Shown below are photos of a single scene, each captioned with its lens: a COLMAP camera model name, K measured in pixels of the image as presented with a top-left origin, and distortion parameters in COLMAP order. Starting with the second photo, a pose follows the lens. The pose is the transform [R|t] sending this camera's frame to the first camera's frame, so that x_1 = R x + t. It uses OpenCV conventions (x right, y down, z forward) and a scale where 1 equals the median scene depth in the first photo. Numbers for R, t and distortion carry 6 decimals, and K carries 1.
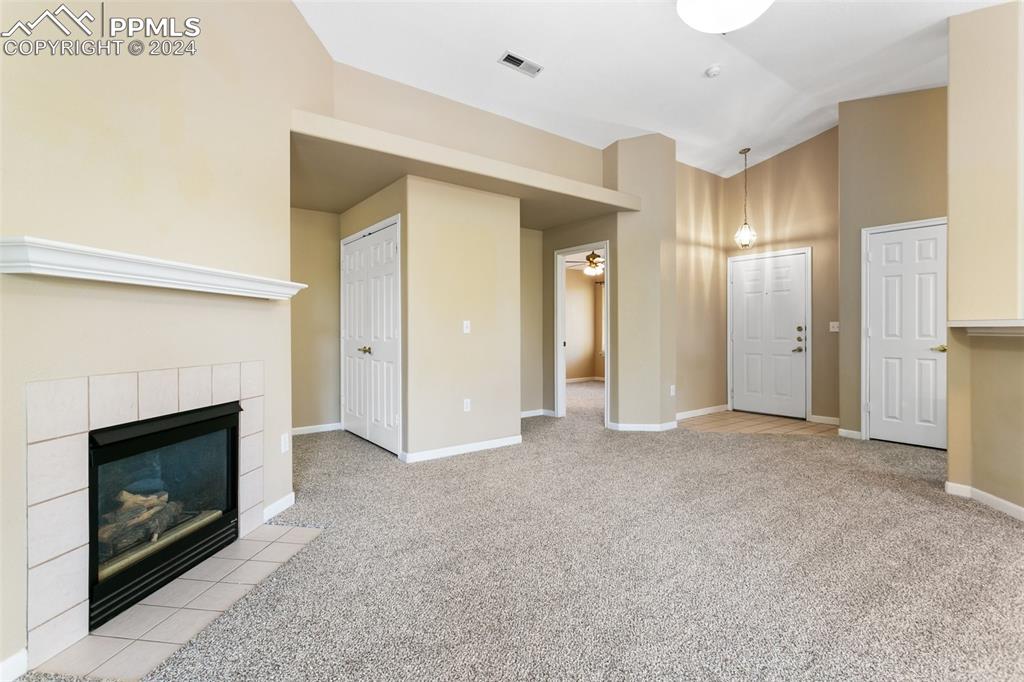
lens RADIAL K [[486.3, 0, 506.9], [0, 486.3, 335.8], [0, 0, 1]] dist [0.003001, 0.001894]
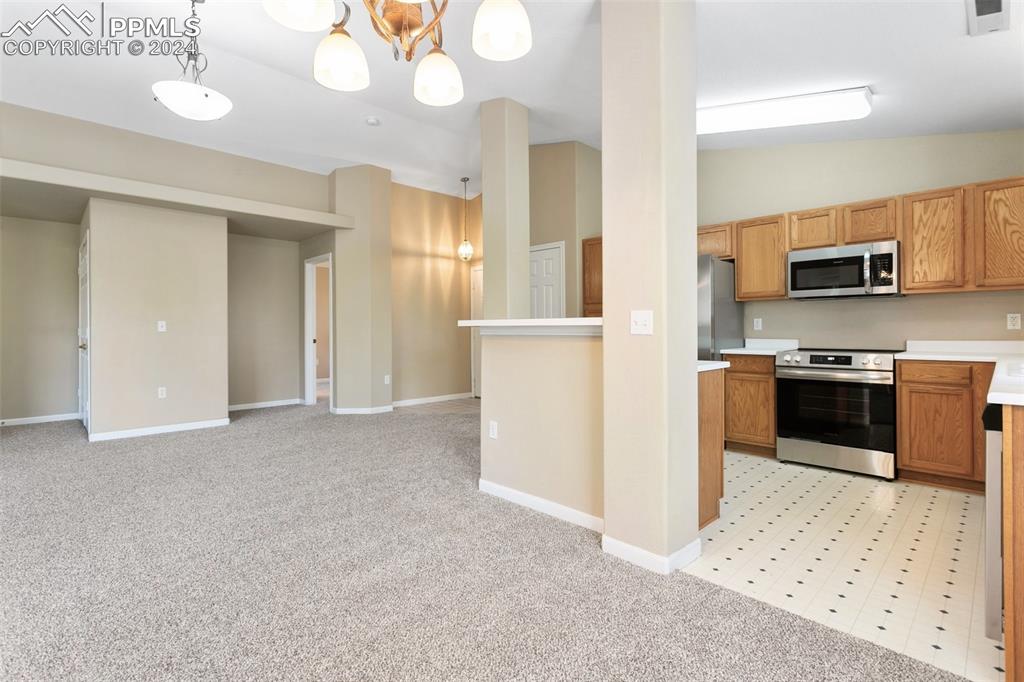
lens RADIAL K [[486.3, 0, 507.7], [0, 486.3, 330.9], [0, 0, 1]] dist [0.003001, 0.001894]
pose [[0.993335, 0.000433, 0.115259, 0.477059], [0.000346, 0.999977, -0.006739, 0.001002], [-0.115259, 0.006734, 0.993313, -0.208426]]
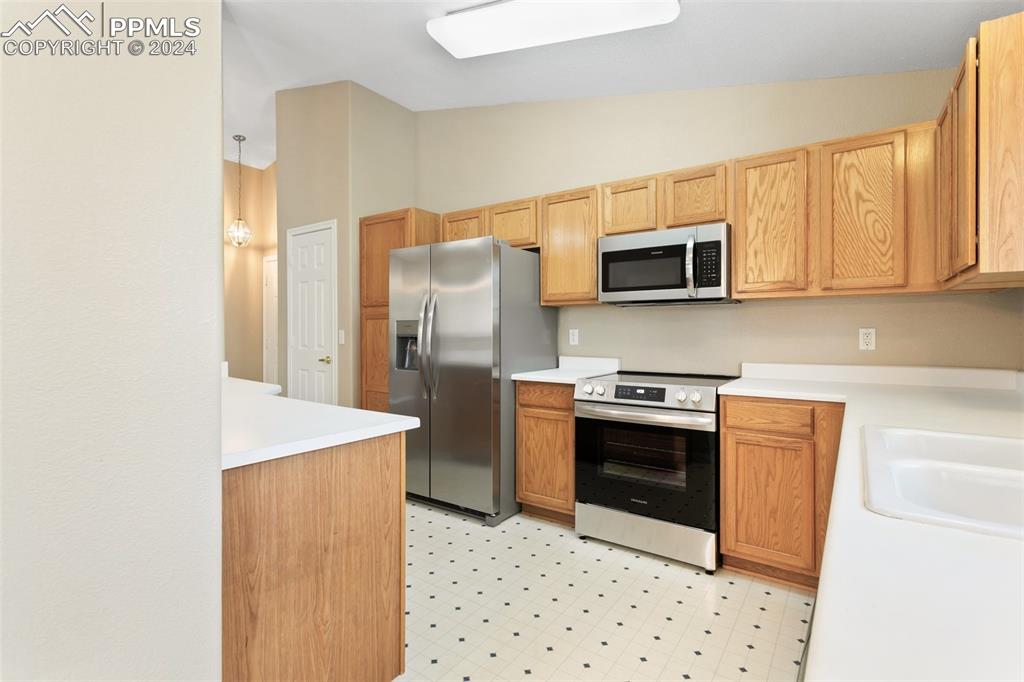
lens RADIAL K [[486.3, 0, 511.3], [0, 486.3, 335.5], [0, 0, 1]] dist [0.003001, 0.001894]
pose [[0.957384, 0.003721, 0.288793, 0.744329], [-0.003032, 0.999991, -0.002833, -0.016181], [-0.288801, 0.001837, 0.957387, -0.000542]]
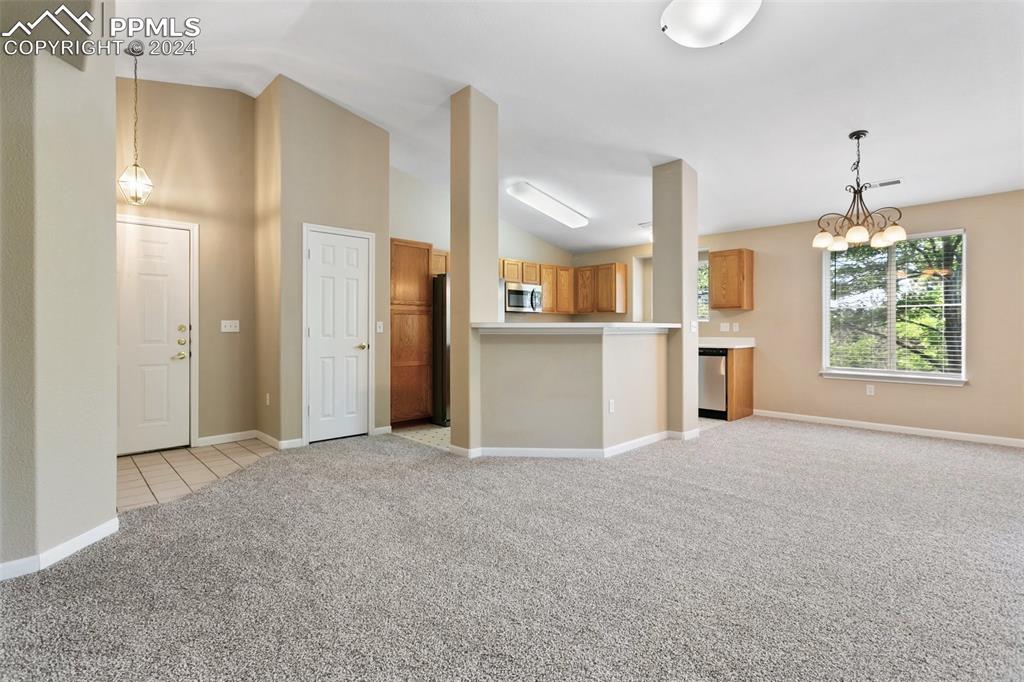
lens RADIAL K [[486.3, 0, 508.3], [0, 486.3, 329.9], [0, 0, 1]] dist [0.003001, 0.001894]
pose [[-0.102132, 0.002307, 0.994768, -0.215616], [0.010616, 0.999943, -0.001229, -0.005723], [-0.994714, 0.010435, -0.102151, 0.603946]]
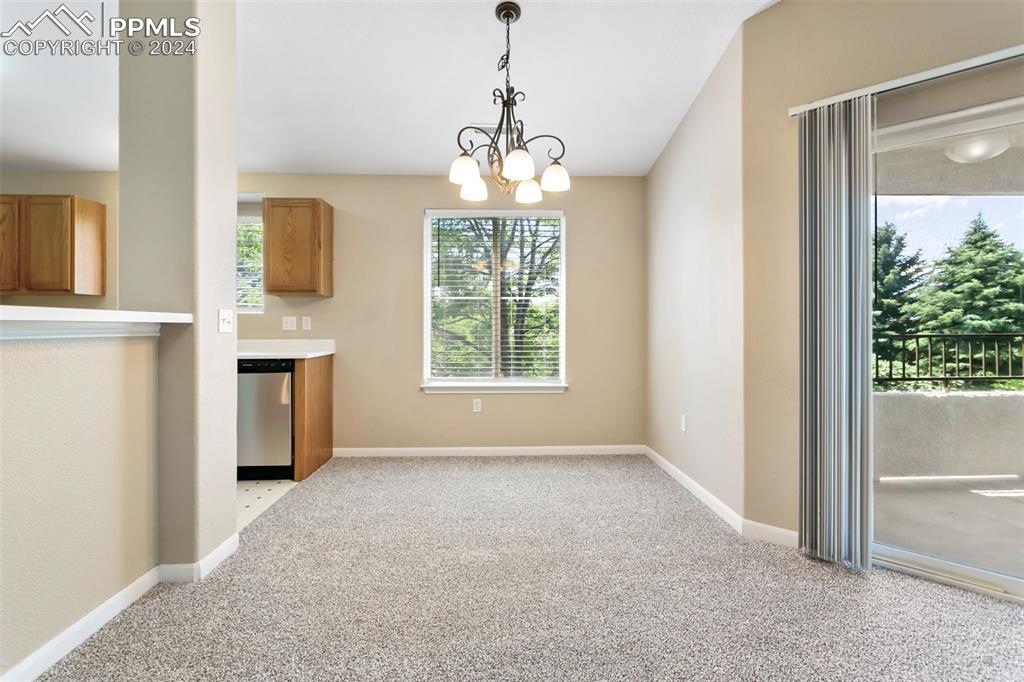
lens RADIAL K [[486.3, 0, 501.5], [0, 486.3, 324.2], [0, 0, 1]] dist [0.003001, 0.001894]
pose [[-0.806899, 0.006622, 0.590653, 0.197514], [0.008565, 0.999963, 0.000489, -0.004445], [-0.590628, 0.005453, -0.806926, 0.373302]]
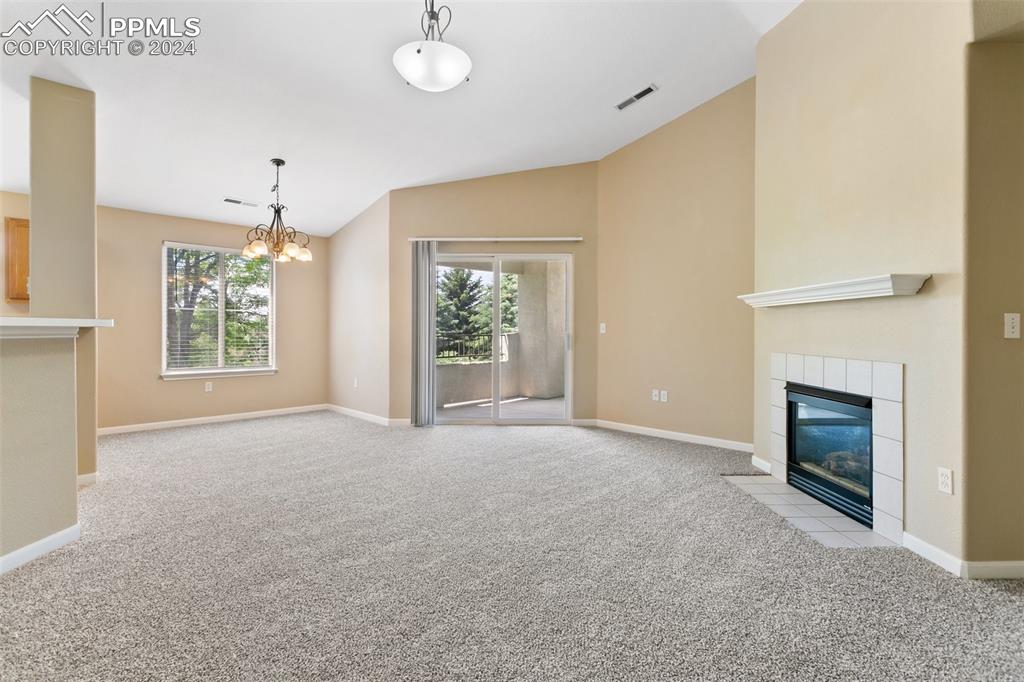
lens RADIAL K [[486.3, 0, 513.3], [0, 486.3, 338.7], [0, 0, 1]] dist [0.003001, 0.001894]
pose [[-0.990873, 0.001699, -0.134785, 0.166192], [-0.001555, 0.999710, 0.024037, -0.008278], [0.134787, 0.024028, -0.990583, 0.903192]]
